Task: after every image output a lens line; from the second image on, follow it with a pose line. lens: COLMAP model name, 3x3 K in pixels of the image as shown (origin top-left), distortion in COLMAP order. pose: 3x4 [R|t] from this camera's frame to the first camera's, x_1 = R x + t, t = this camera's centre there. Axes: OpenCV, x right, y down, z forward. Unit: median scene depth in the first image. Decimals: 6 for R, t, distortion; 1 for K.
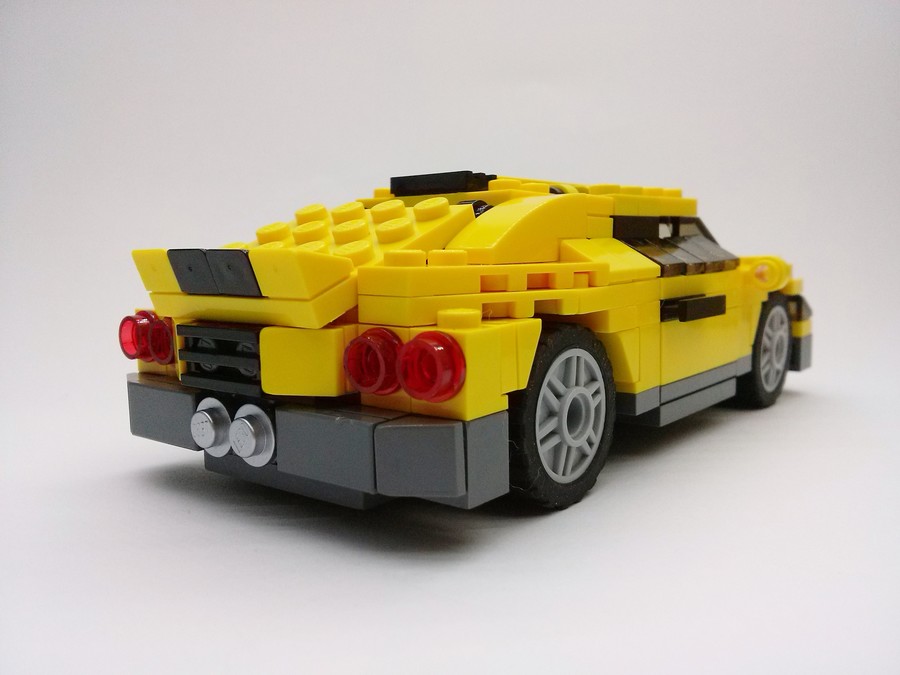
lens RADIAL K [[841.8, 0, 450.0], [0, 841.8, 337.5], [0, 0, 1]] dist [-0.002654, -0.012762]
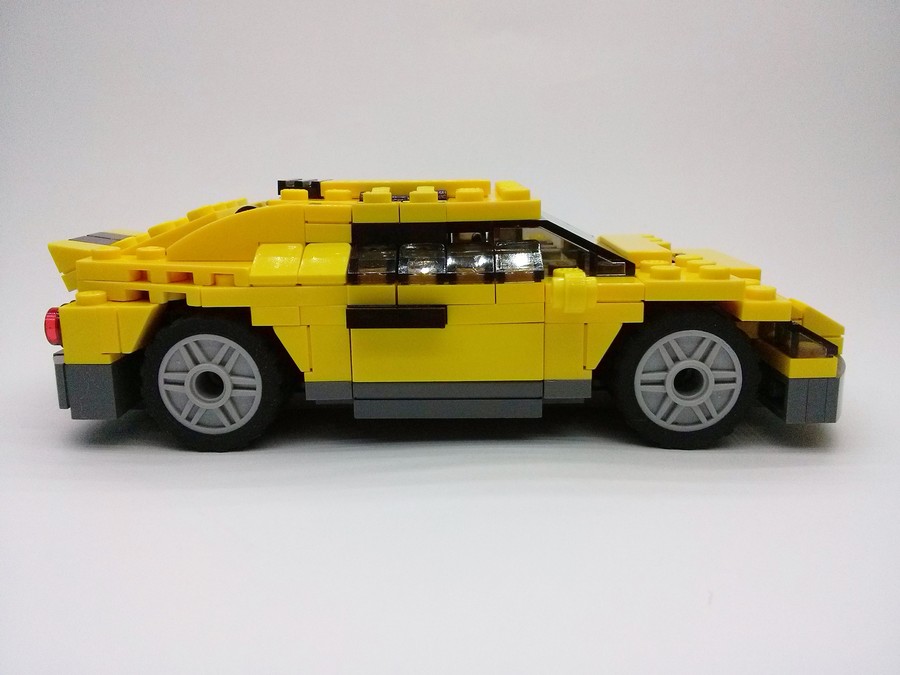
lens RADIAL K [[841.8, 0, 450.0], [0, 841.8, 337.5], [0, 0, 1]] dist [-0.002654, -0.012762]
pose [[0.615035, 0.174245, -0.769006, 1.344173], [-0.094606, 0.984539, 0.147418, -0.200785], [0.782803, -0.017914, 0.622011, 0.482218]]
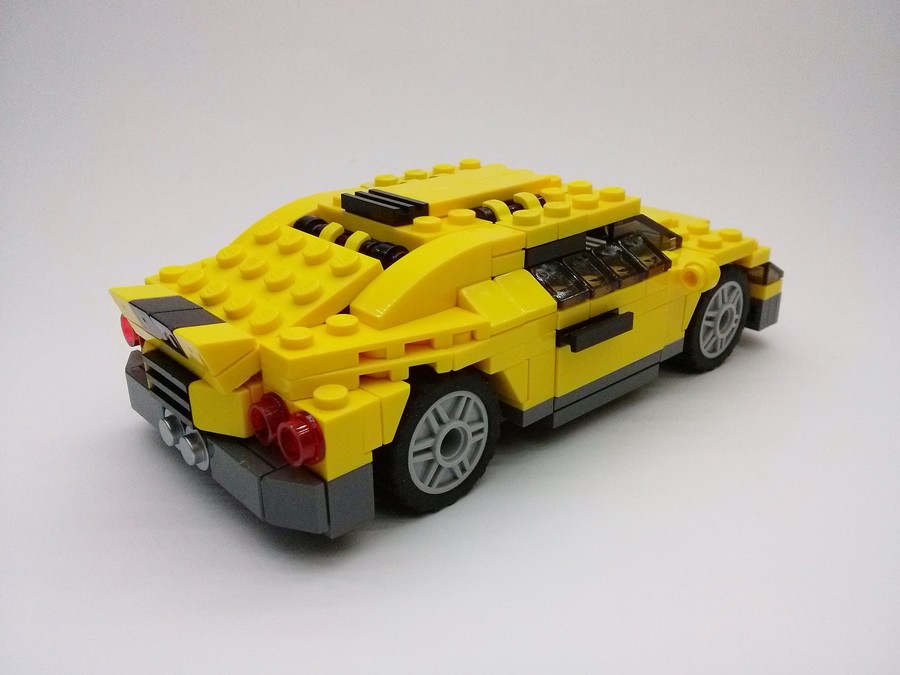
lens RADIAL K [[841.8, 0, 450.0], [0, 841.8, 337.5], [0, 0, 1]] dist [-0.002654, -0.012762]
pose [[0.986069, 0.081648, -0.144919, 0.311826], [-0.036469, 0.956161, 0.290561, -0.413242], [0.162289, -0.281228, 0.945819, -0.127655]]
